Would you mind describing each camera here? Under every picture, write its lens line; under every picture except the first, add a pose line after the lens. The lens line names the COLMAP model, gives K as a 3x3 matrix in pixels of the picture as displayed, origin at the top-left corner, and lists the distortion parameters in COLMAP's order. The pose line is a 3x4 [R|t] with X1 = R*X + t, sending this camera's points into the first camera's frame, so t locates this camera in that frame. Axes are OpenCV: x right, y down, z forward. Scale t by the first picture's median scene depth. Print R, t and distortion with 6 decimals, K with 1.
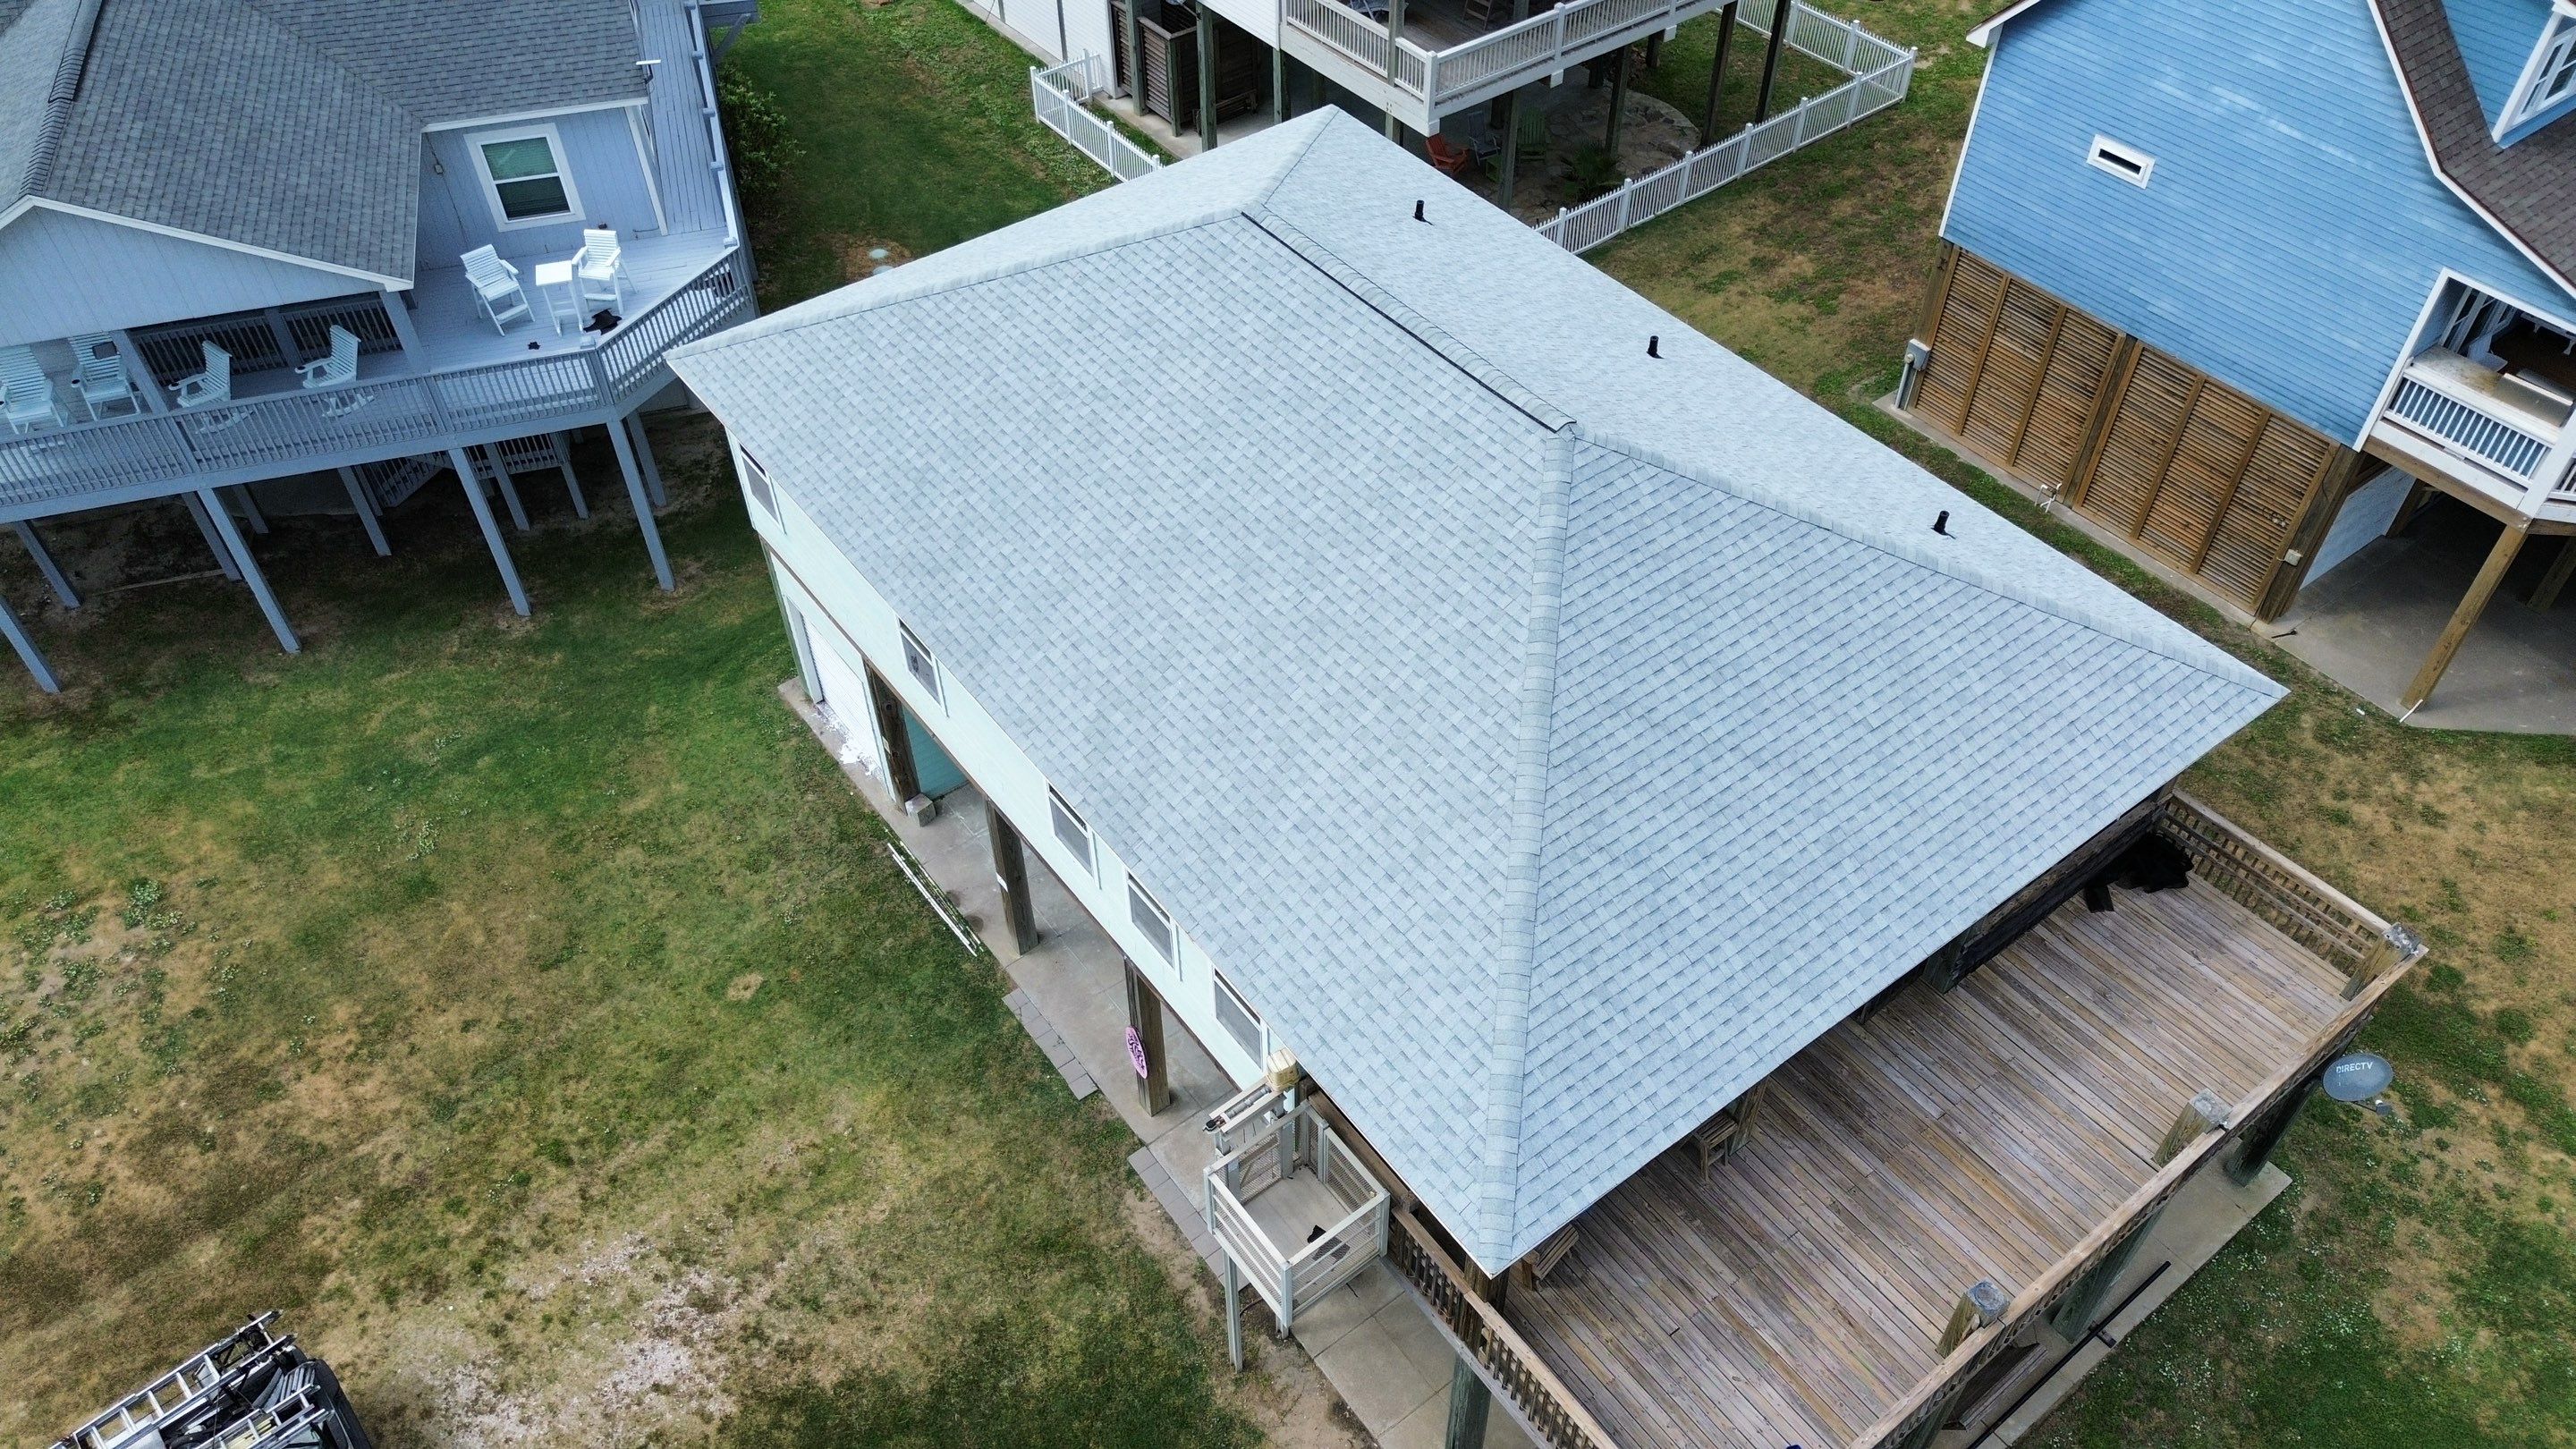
lens RADIAL K [[1826.3, 0, 1292.7], [0, 1826.3, 726.7], [0, 0, 1]] dist [0.076260, -0.072171]
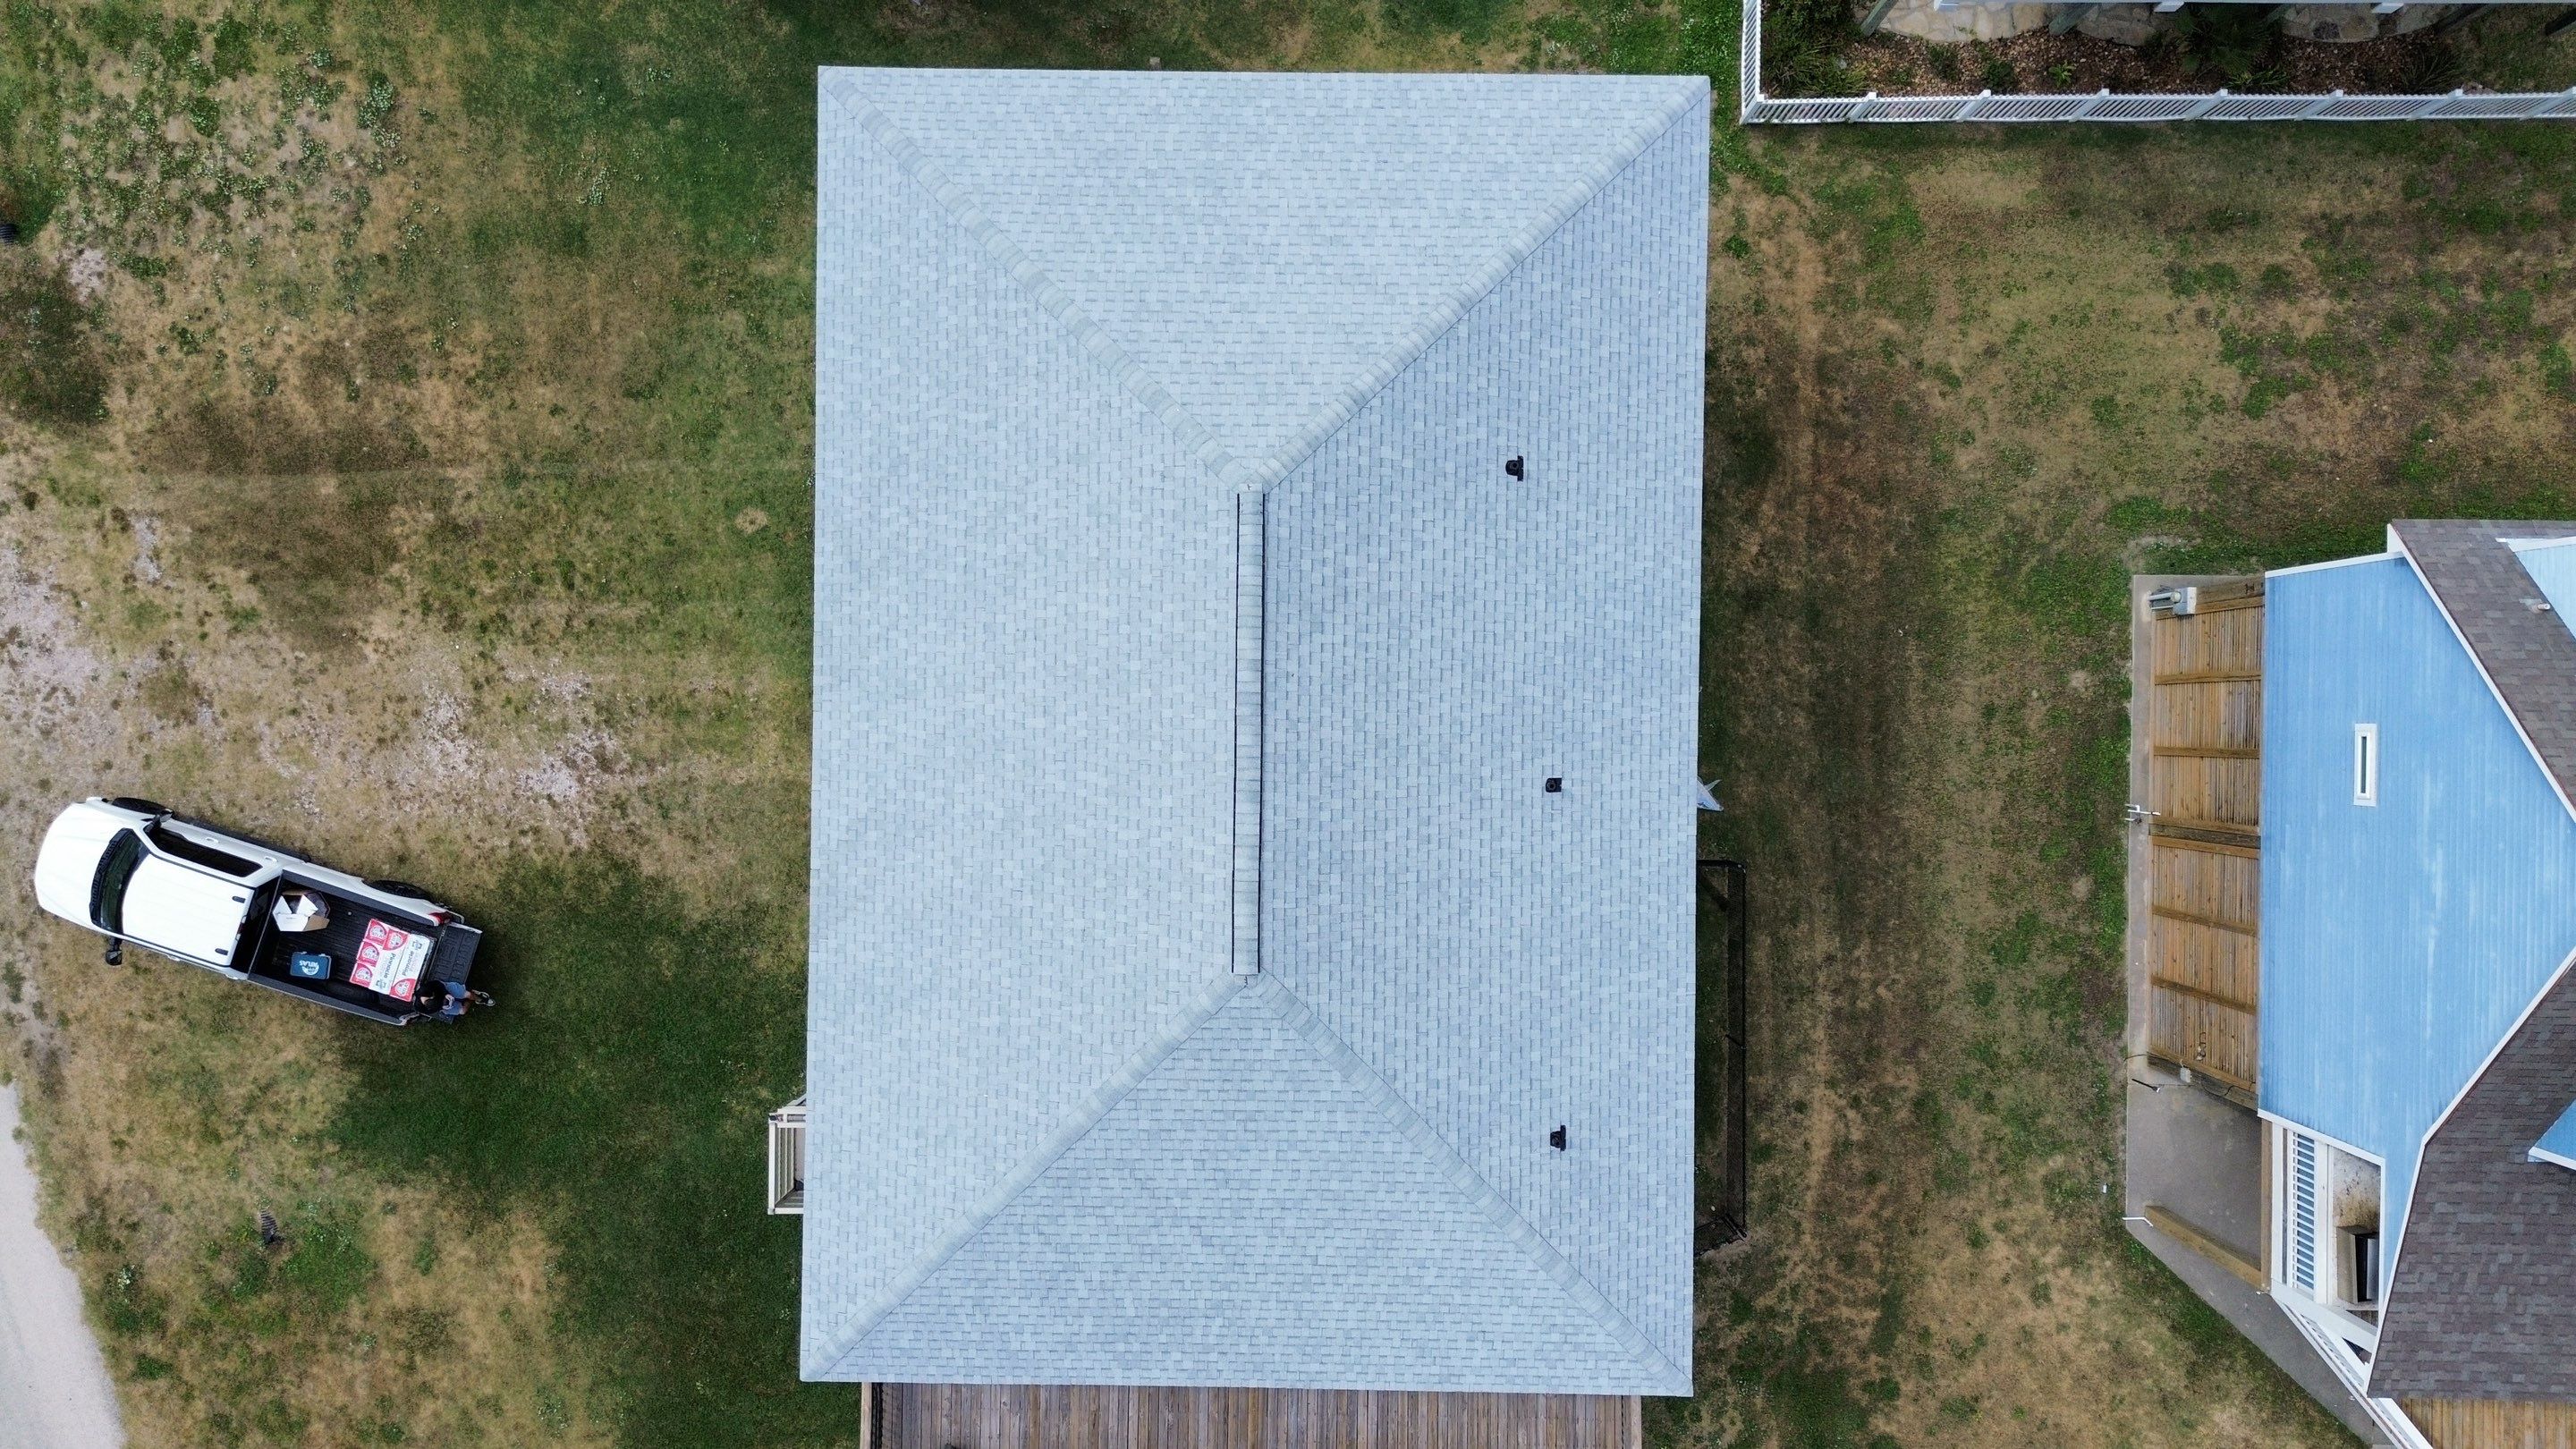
lens RADIAL K [[1826.3, 0, 1291.2], [0, 1826.3, 729.1], [0, 0, 1]] dist [0.076260, -0.072171]
pose [[0.790575, 0.612361, 0.002247, 0.059478], [-0.437791, 0.562628, 0.701277, -0.792529], [0.428170, -0.555396, 0.712886, 0.235099]]
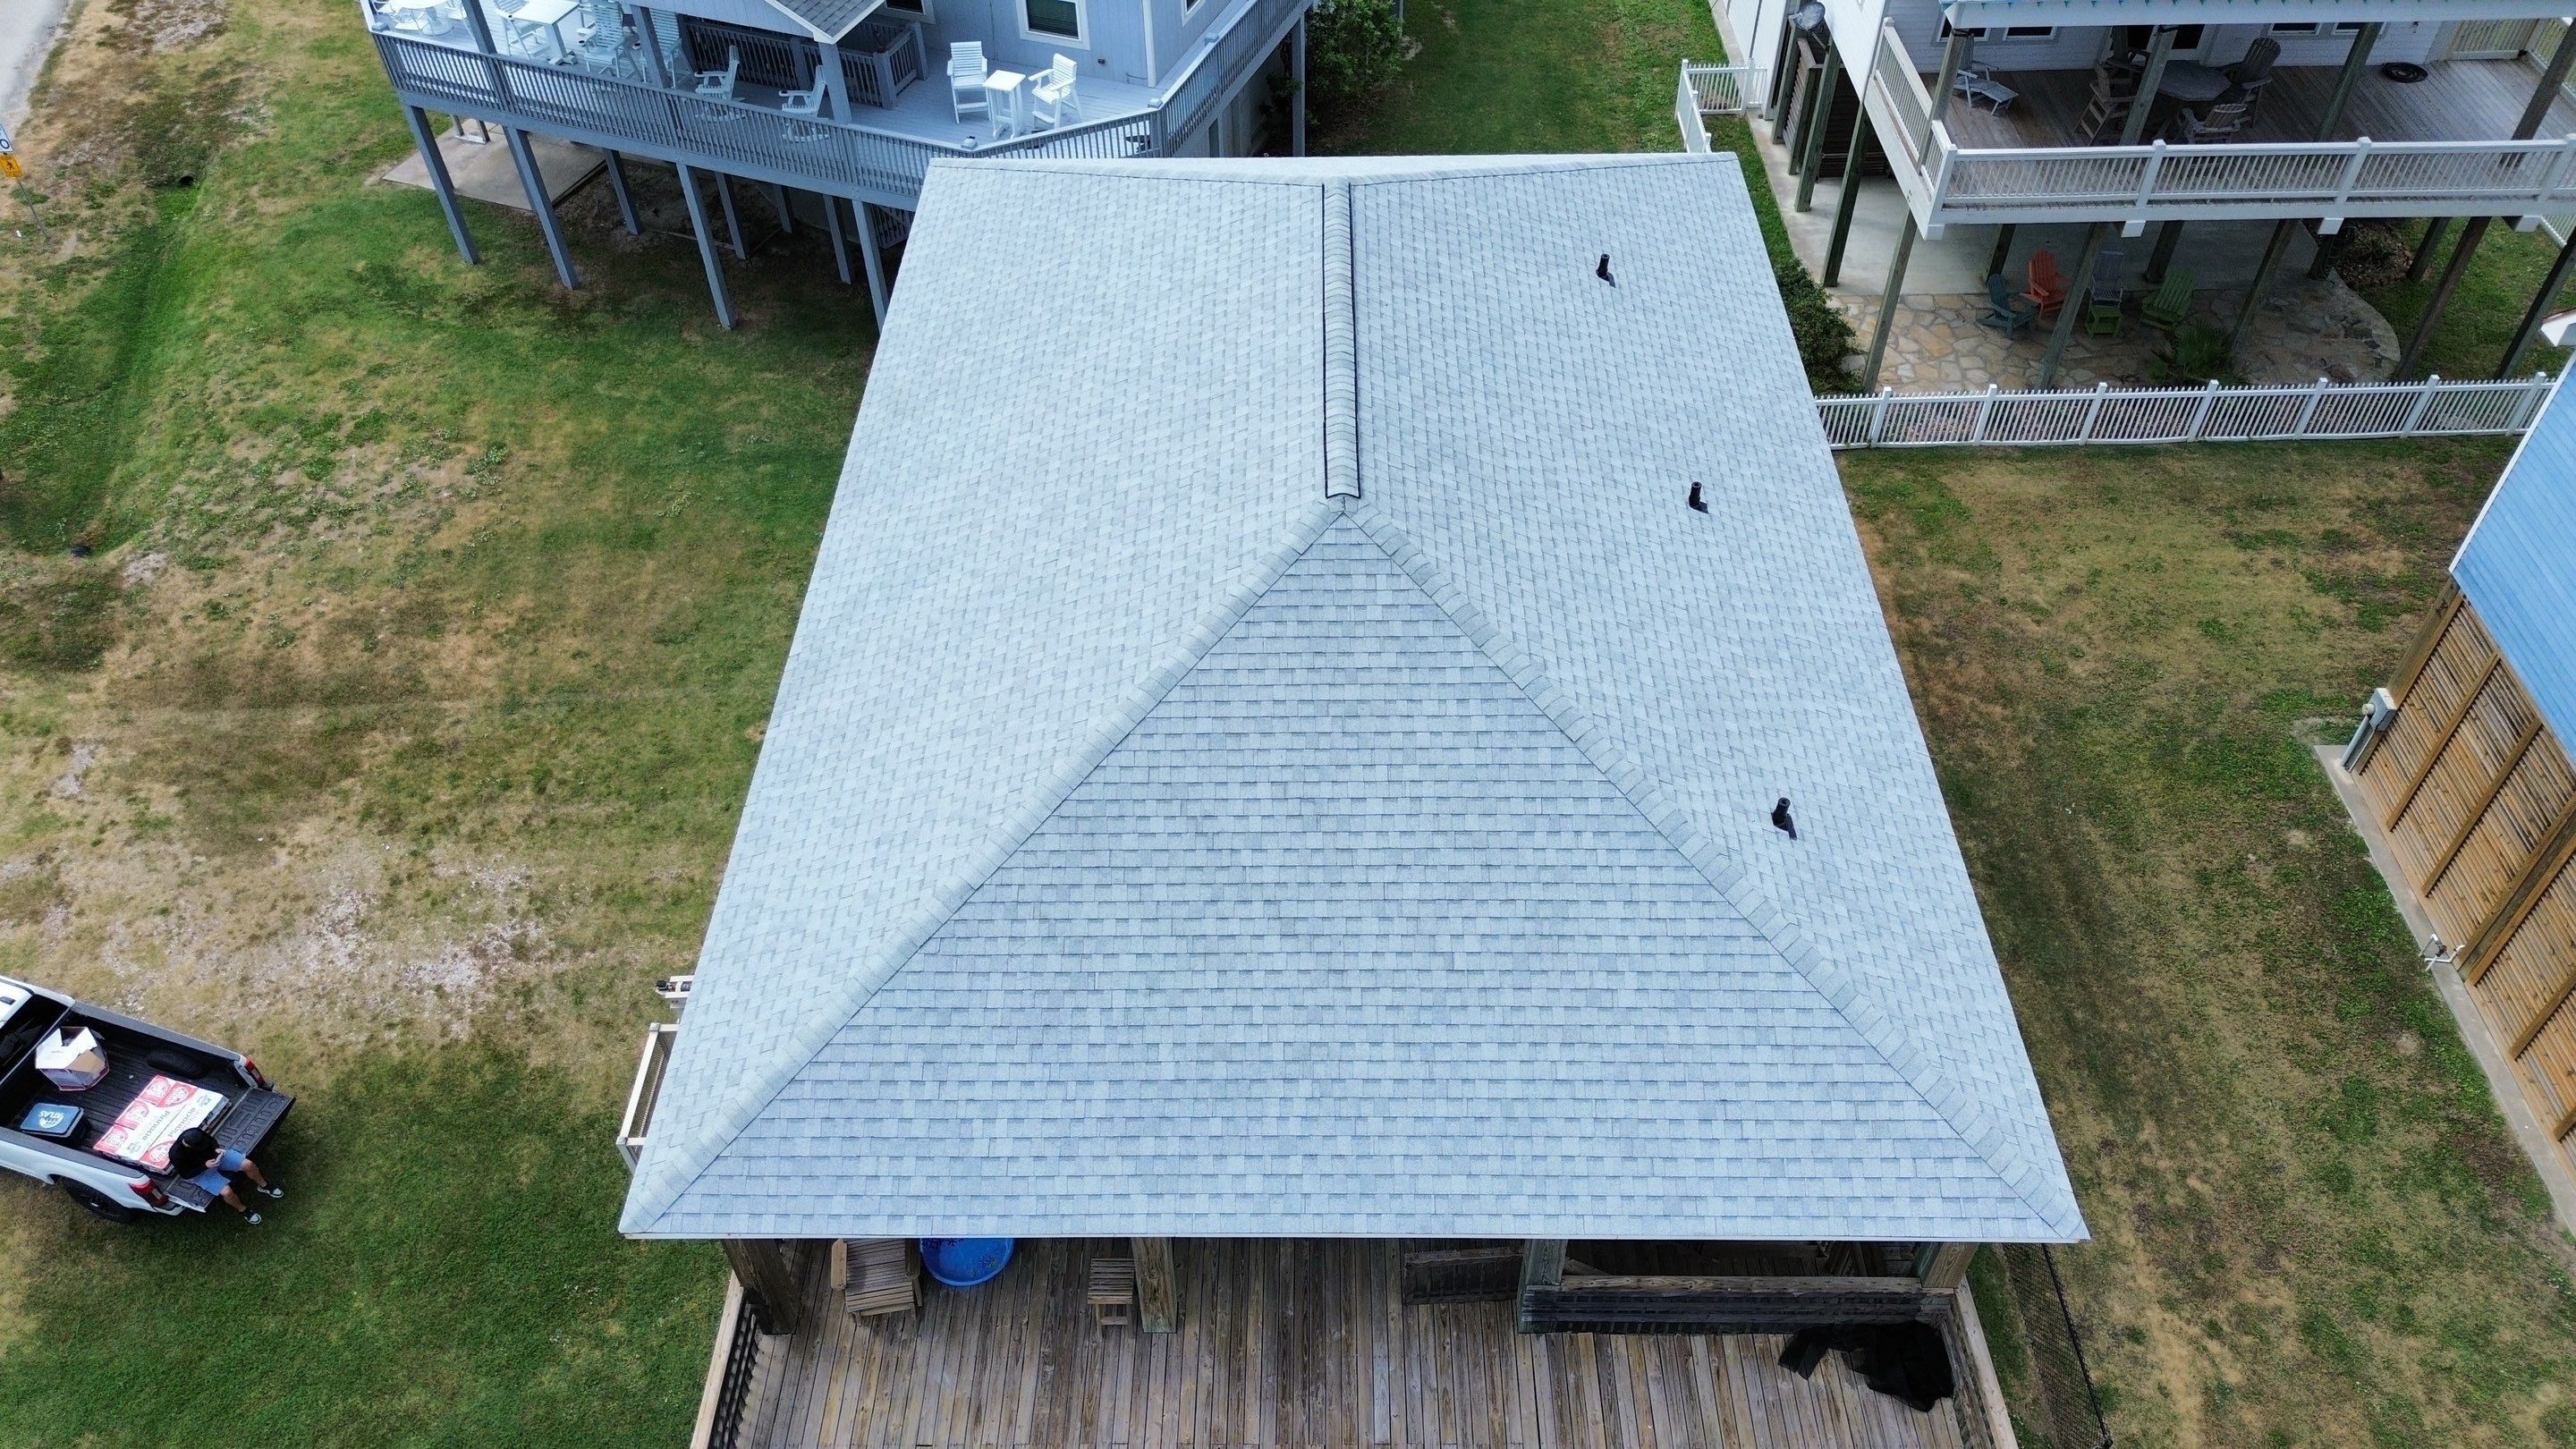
lens RADIAL K [[1826.3, 0, 1290.6], [0, 1826.3, 727.4], [0, 0, 1]] dist [0.076260, -0.072171]
pose [[0.794156, 0.433989, -0.425407, 0.417751], [-0.431761, 0.895548, 0.107596, -0.113662], [0.427667, 0.098226, 0.898584, 0.170397]]
